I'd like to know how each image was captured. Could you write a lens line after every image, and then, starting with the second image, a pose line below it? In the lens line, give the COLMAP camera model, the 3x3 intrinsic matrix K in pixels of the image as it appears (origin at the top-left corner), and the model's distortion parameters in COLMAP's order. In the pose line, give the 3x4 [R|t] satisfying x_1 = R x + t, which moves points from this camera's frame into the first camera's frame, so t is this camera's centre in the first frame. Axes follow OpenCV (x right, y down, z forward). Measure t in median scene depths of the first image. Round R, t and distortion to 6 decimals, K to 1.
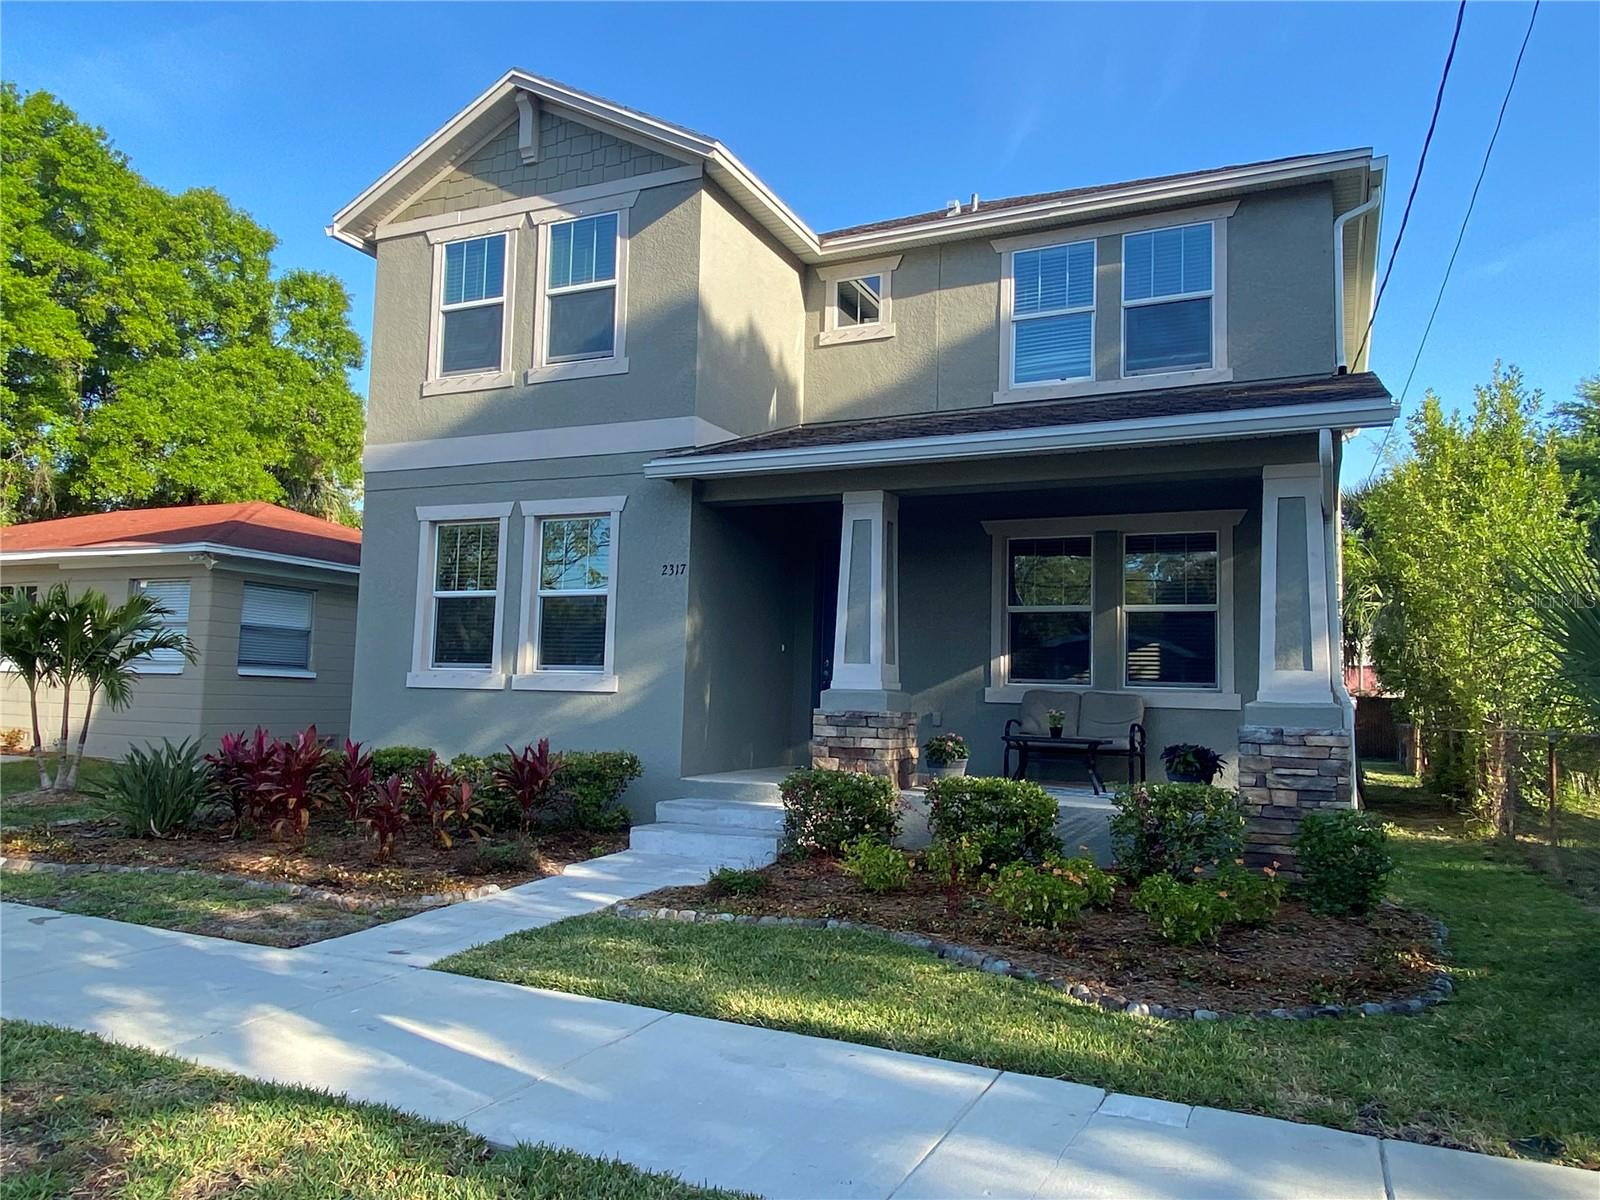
lens RADIAL K [[1114.5, 0, 802.8], [0, 1114.5, 600.7], [0, 0, 1]] dist [0.045277, -0.005772]
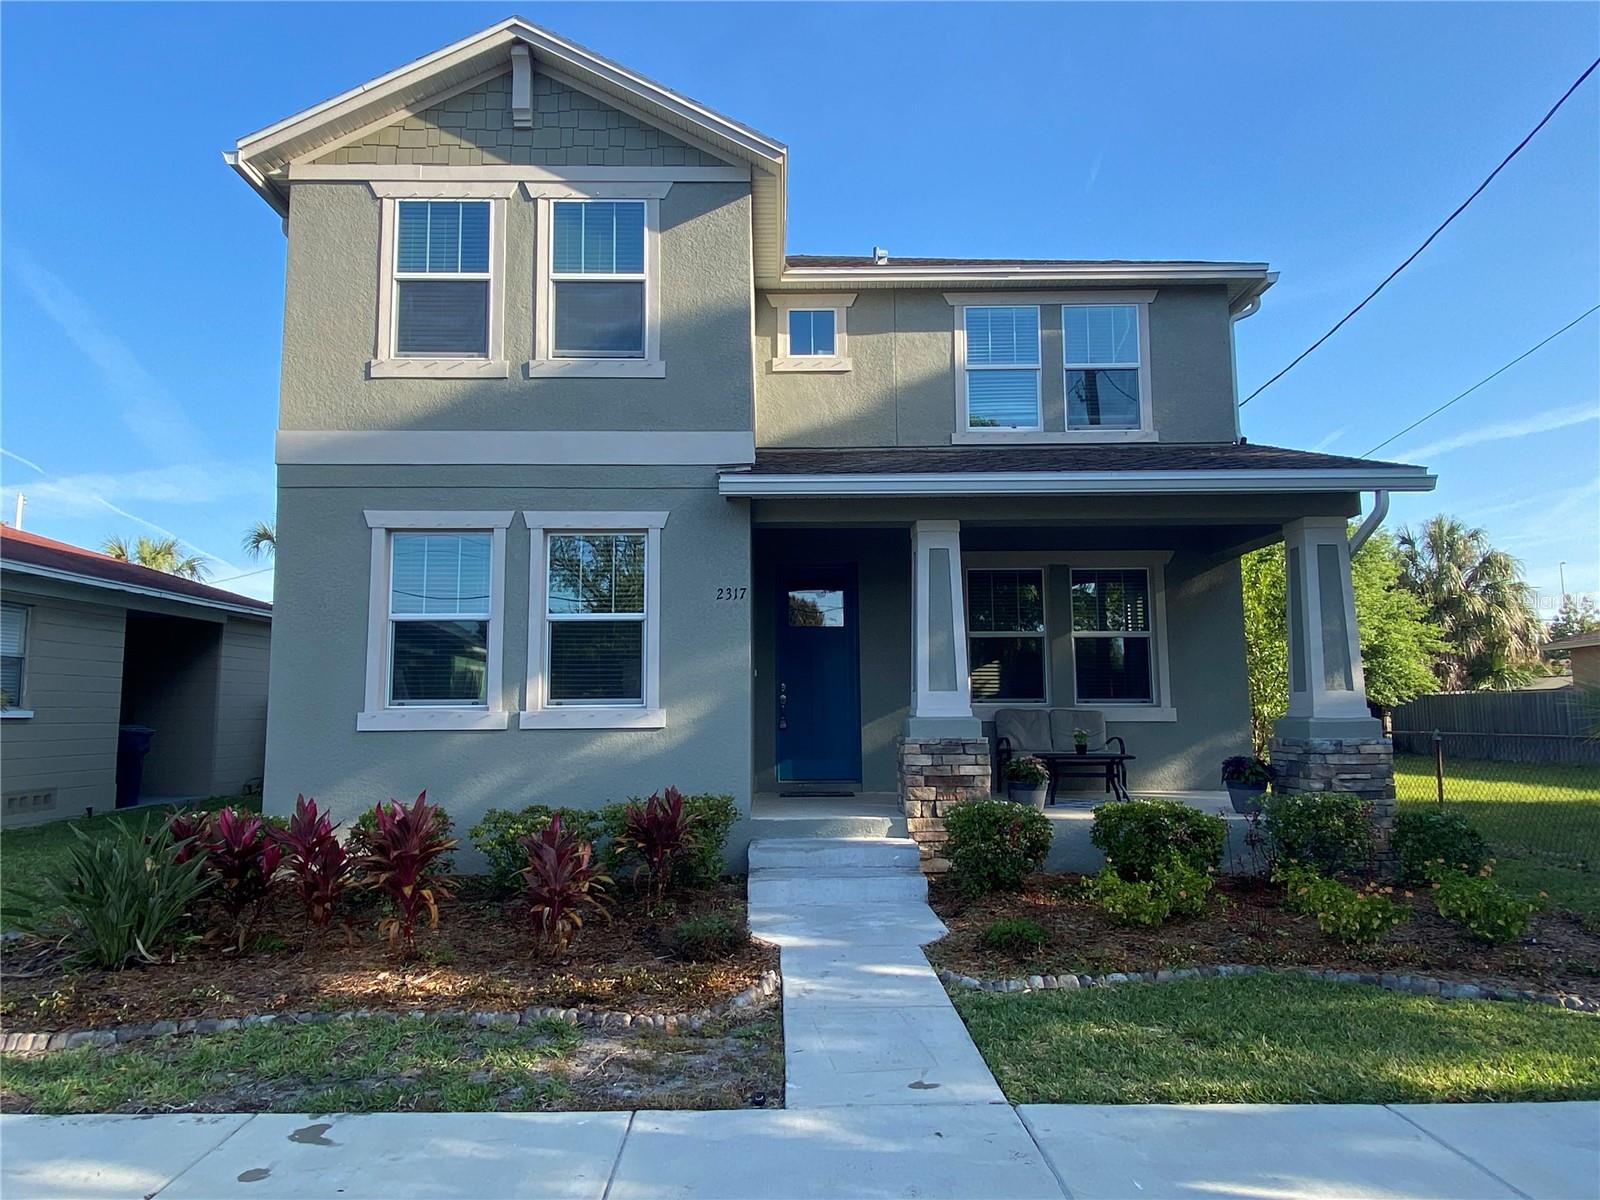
lens RADIAL K [[994.4, 0, 787.2], [0, 994.4, 599.3], [0, 0, 1]] dist [0.042081, -0.026560]
pose [[0.901330, 0.015171, 0.432868, -0.406334], [-0.007776, 0.999792, -0.018850, -0.007204], [-0.433064, 0.013624, 0.901260, 0.216027]]
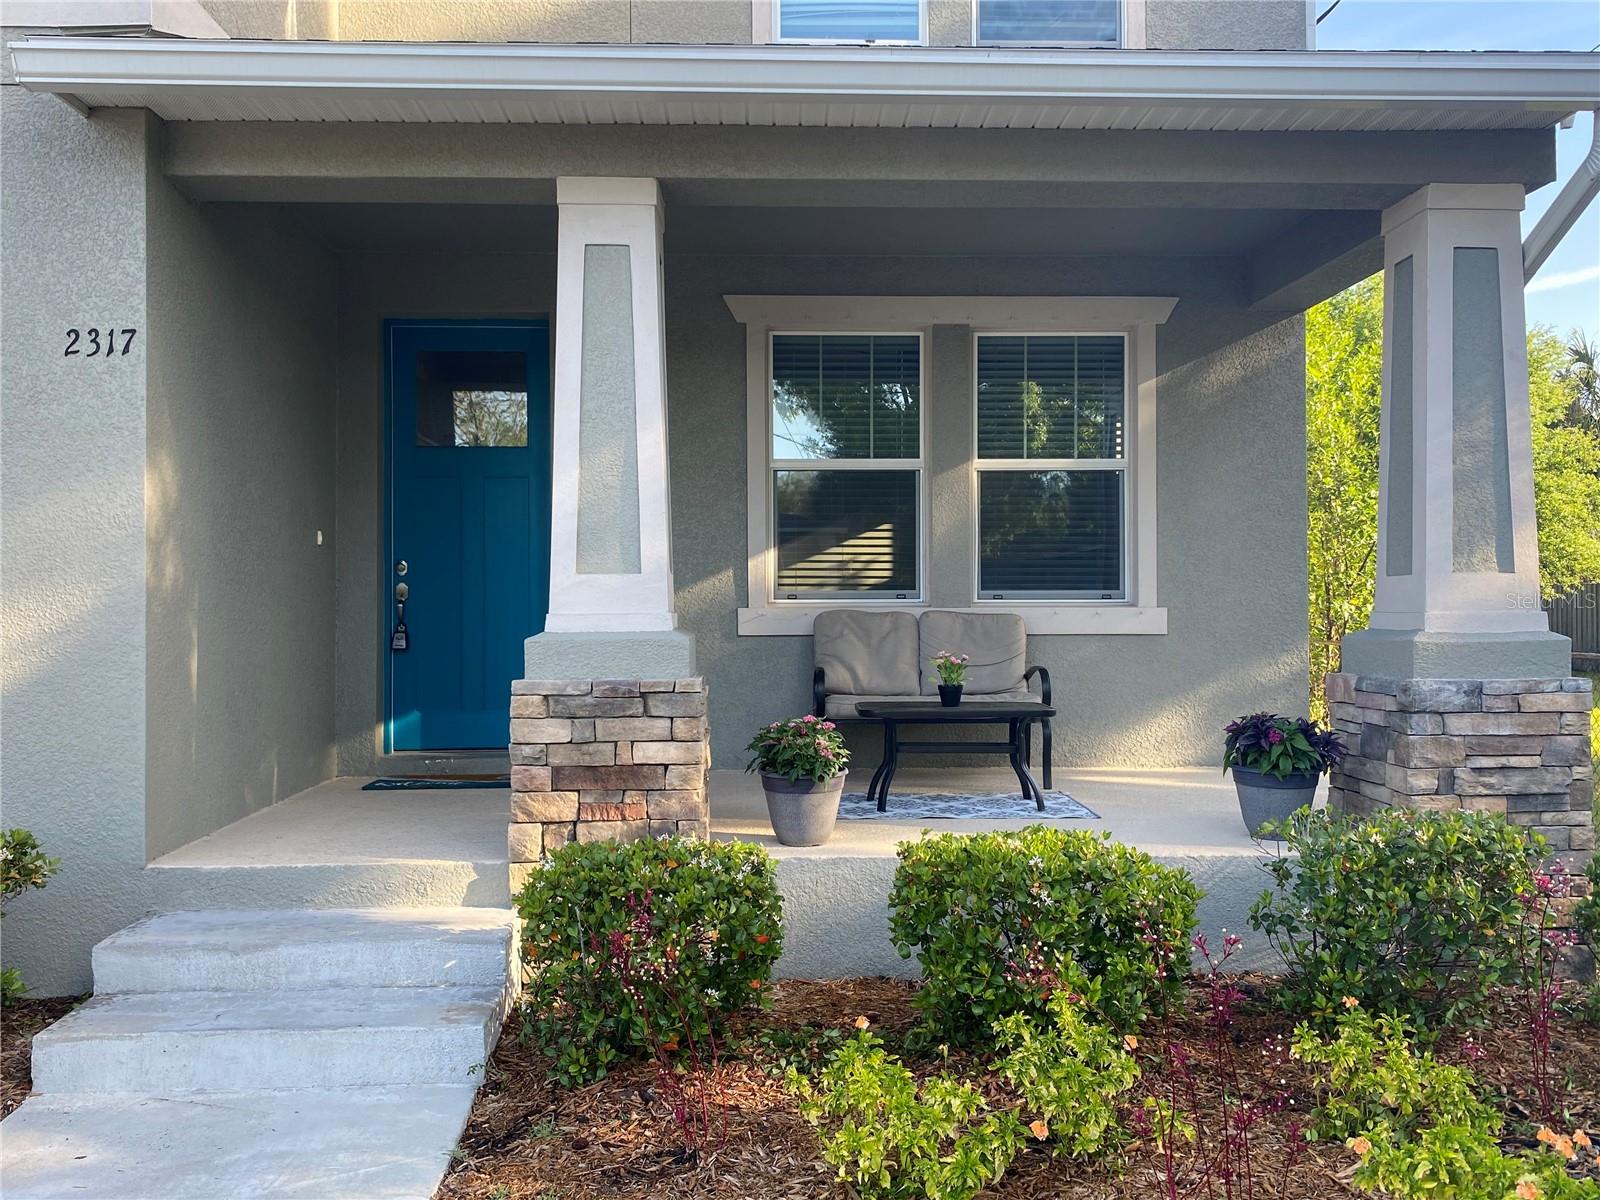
lens RADIAL K [[1335.4, 0, 805.1], [0, 1335.4, 587.4], [0, 0, 1]] dist [0.040409, -0.034209]
pose [[0.882290, -0.025735, 0.470003, -0.114218], [-0.013400, 0.996726, 0.079731, 0.015966], [-0.470516, -0.076644, 0.879056, 0.430187]]
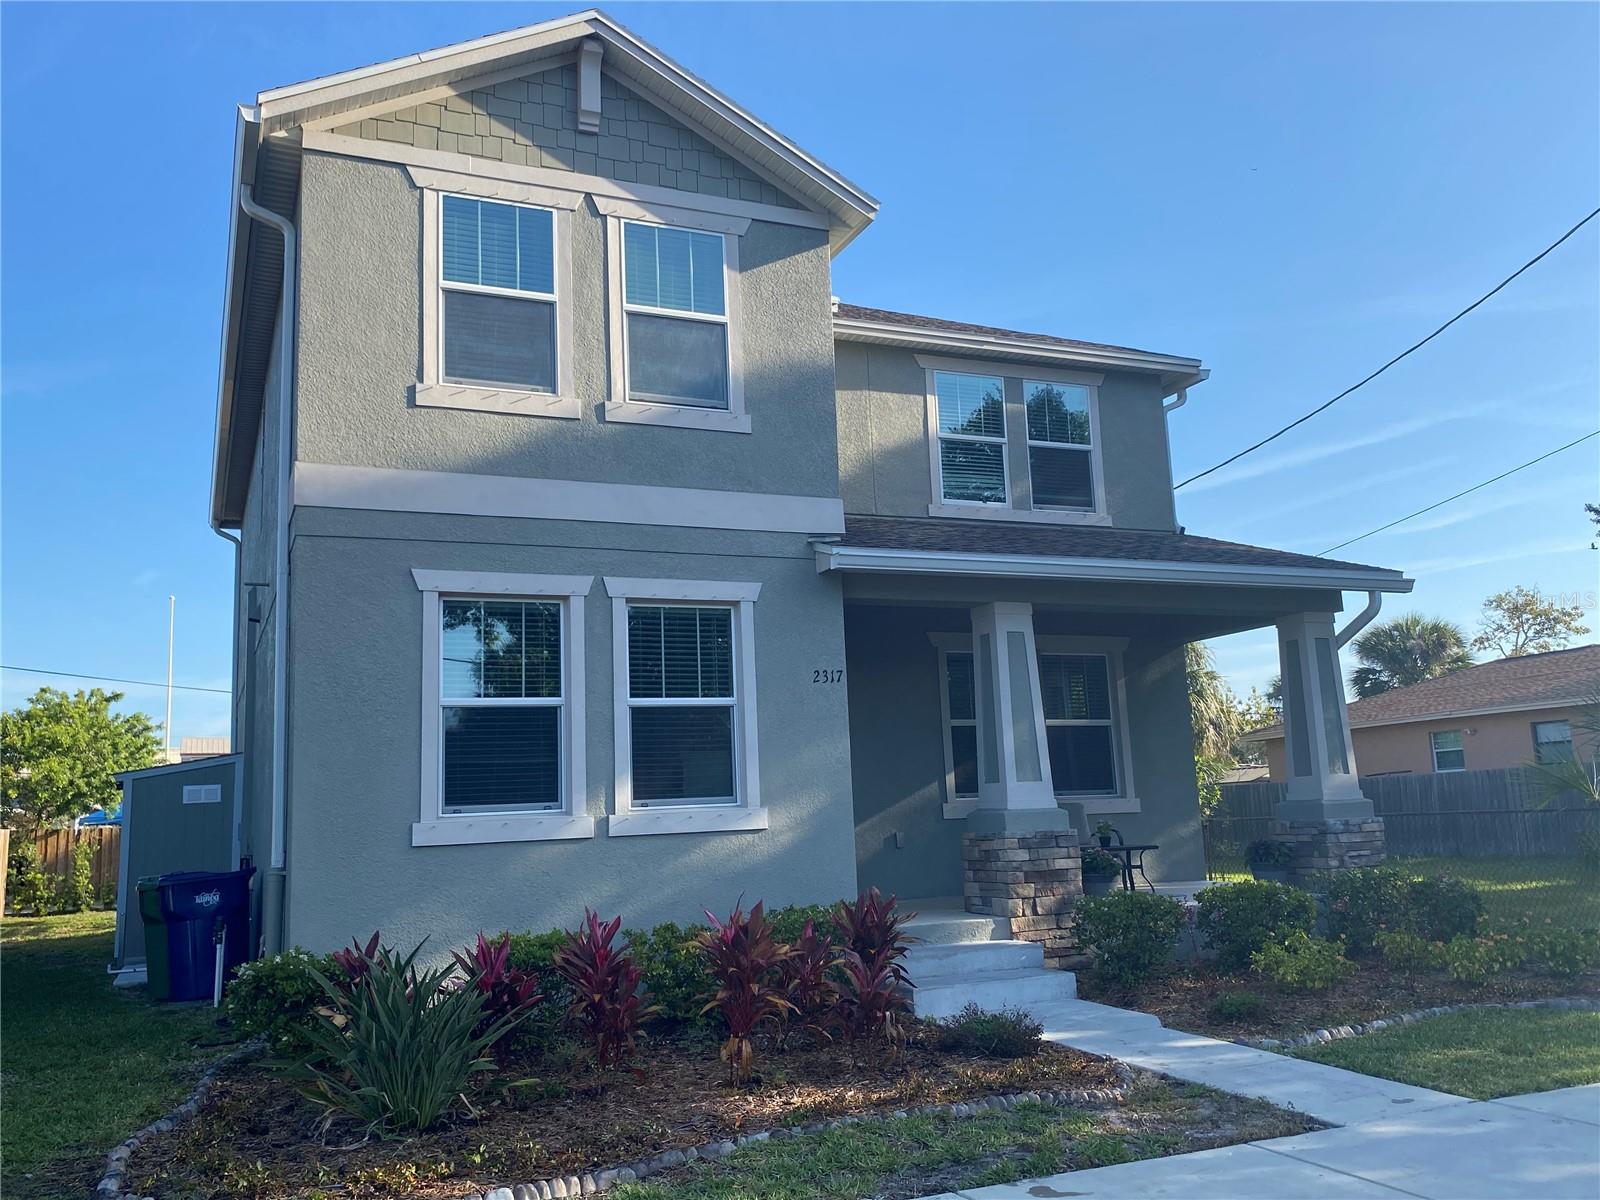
lens RADIAL K [[1335.4, 0, 788.4], [0, 1335.4, 585.2], [0, 0, 1]] dist [0.040409, -0.034209]
pose [[0.656401, 0.076920, 0.750481, -0.839654], [-0.007458, 0.995402, -0.095500, -0.000553], [-0.754376, 0.057089, 0.653956, 0.338859]]
